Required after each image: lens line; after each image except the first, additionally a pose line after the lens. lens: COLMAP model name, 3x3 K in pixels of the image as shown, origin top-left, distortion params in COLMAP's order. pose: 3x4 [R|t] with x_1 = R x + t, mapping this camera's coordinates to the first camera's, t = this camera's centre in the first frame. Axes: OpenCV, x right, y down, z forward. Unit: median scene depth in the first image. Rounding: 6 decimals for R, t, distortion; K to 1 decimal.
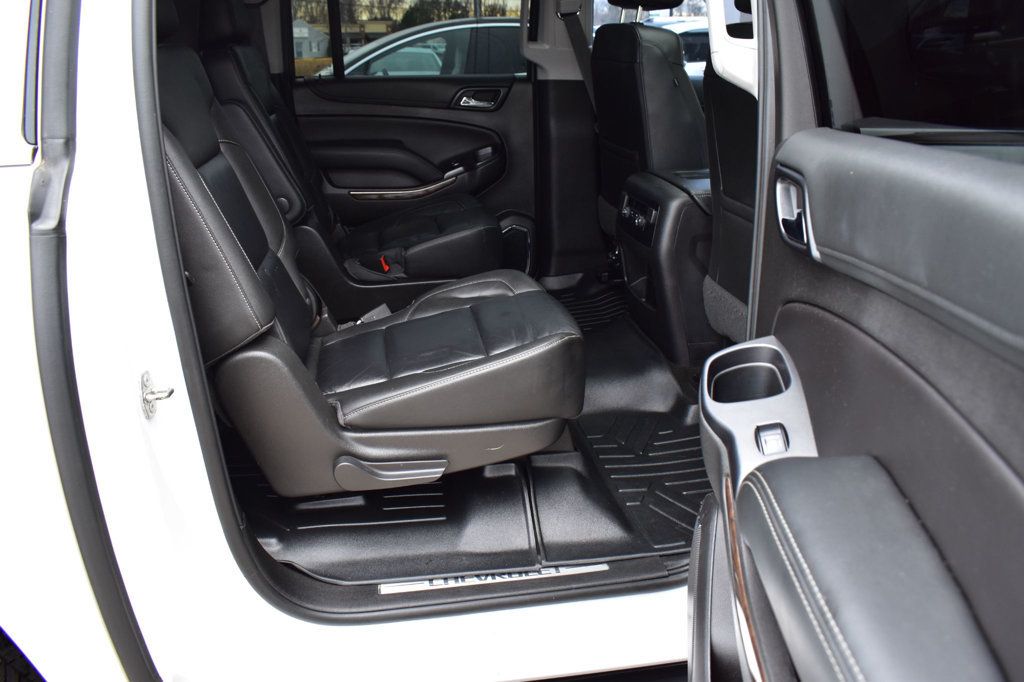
lens RADIAL K [[792.8, 0, 503.4], [0, 792.8, 337.5], [0, 0, 1]] dist [-0.090922, -0.000718]
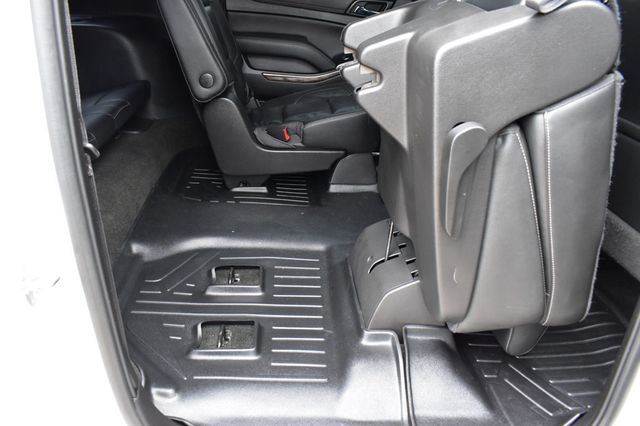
lens RADIAL K [[495.5, 0, 317.8], [0, 495.5, 217.0], [0, 0, 1]] dist [-0.090922, -0.000718]
pose [[0.993746, 0.098039, -0.053449, -0.054723], [-0.092933, 0.991519, 0.090847, -0.045619], [0.061902, -0.085312, 0.994429, 0.255864]]
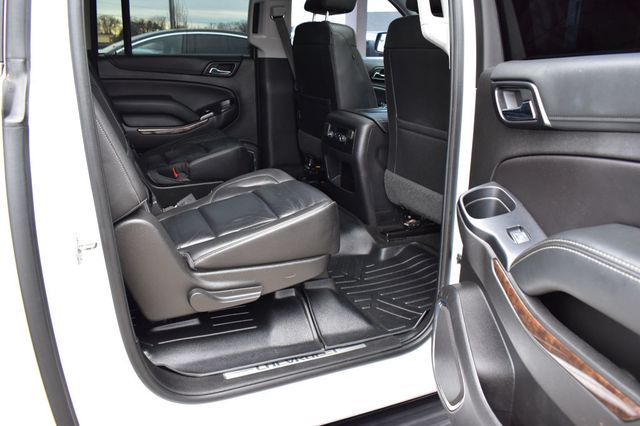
lens RADIAL K [[495.5, 0, 317.9], [0, 495.5, 212.0], [0, 0, 1]] dist [-0.090922, -0.000718]
pose [[0.969271, -0.052305, 0.240369, -0.133381], [0.062215, 0.997489, -0.033824, 0.035919], [-0.237997, 0.047739, 0.970092, 0.029514]]
